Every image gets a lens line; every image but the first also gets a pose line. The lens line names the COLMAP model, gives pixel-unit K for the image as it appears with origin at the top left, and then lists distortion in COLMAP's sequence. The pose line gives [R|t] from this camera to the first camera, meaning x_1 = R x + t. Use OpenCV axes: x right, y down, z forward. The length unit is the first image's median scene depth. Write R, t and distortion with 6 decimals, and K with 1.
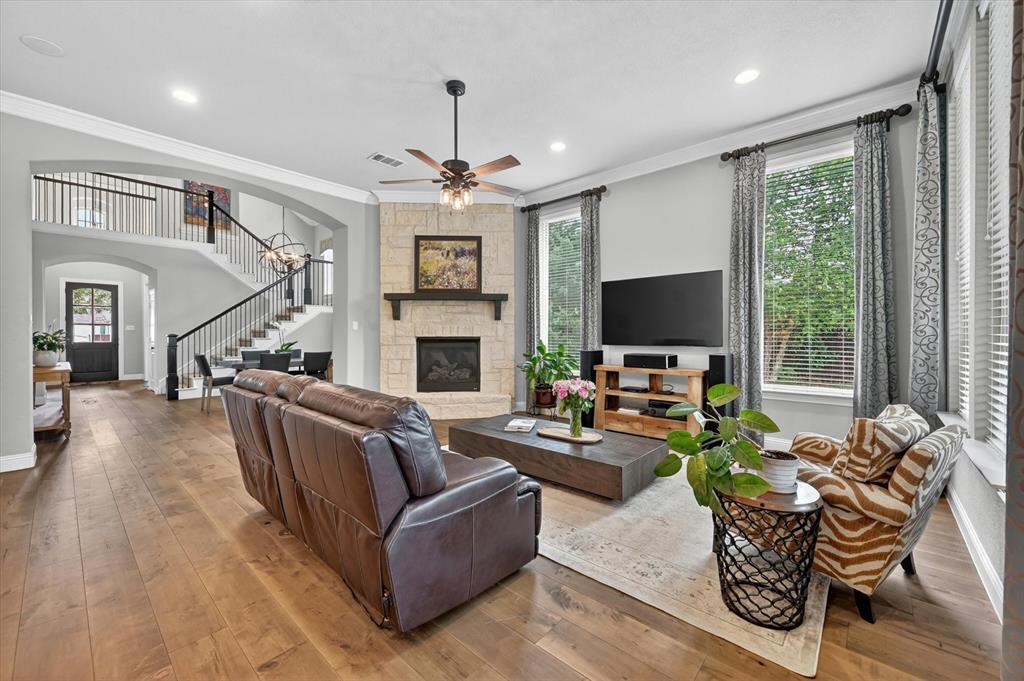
lens RADIAL K [[406.4, 0, 507.1], [0, 406.4, 335.1], [0, 0, 1]] dist [-0.001513, -0.000337]
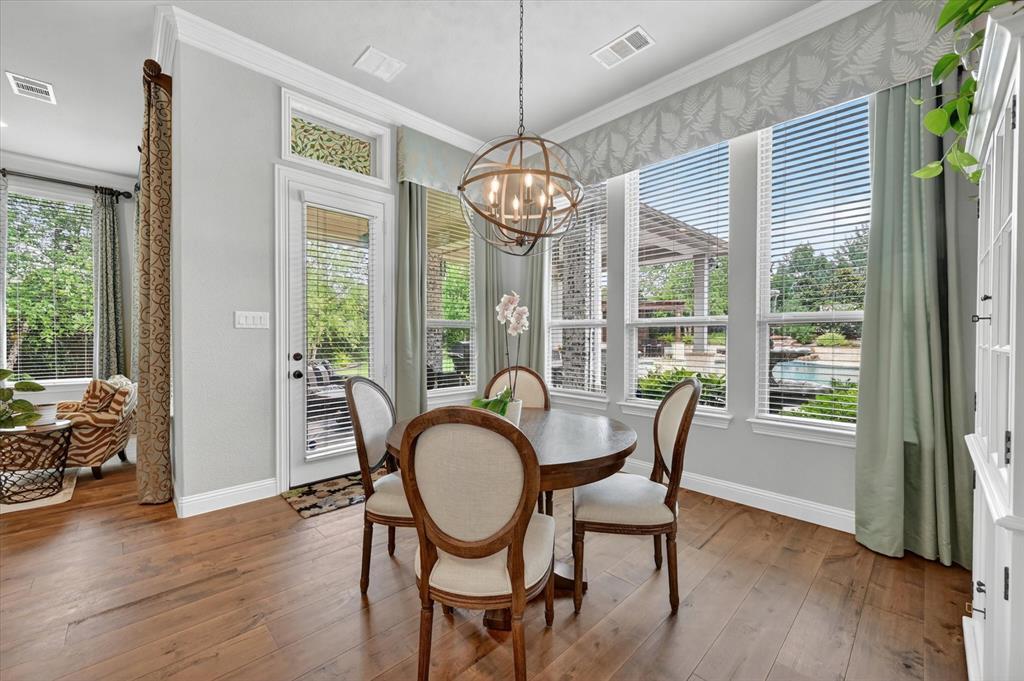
lens RADIAL K [[406.4, 0, 508.7], [0, 406.4, 343.2], [0, 0, 1]] dist [-0.001513, -0.000337]
pose [[0.074092, -0.007744, 0.997221, -0.940645], [0.001275, 0.999970, 0.007670, 0.013782], [-0.997251, 0.000703, 0.074100, -1.152443]]
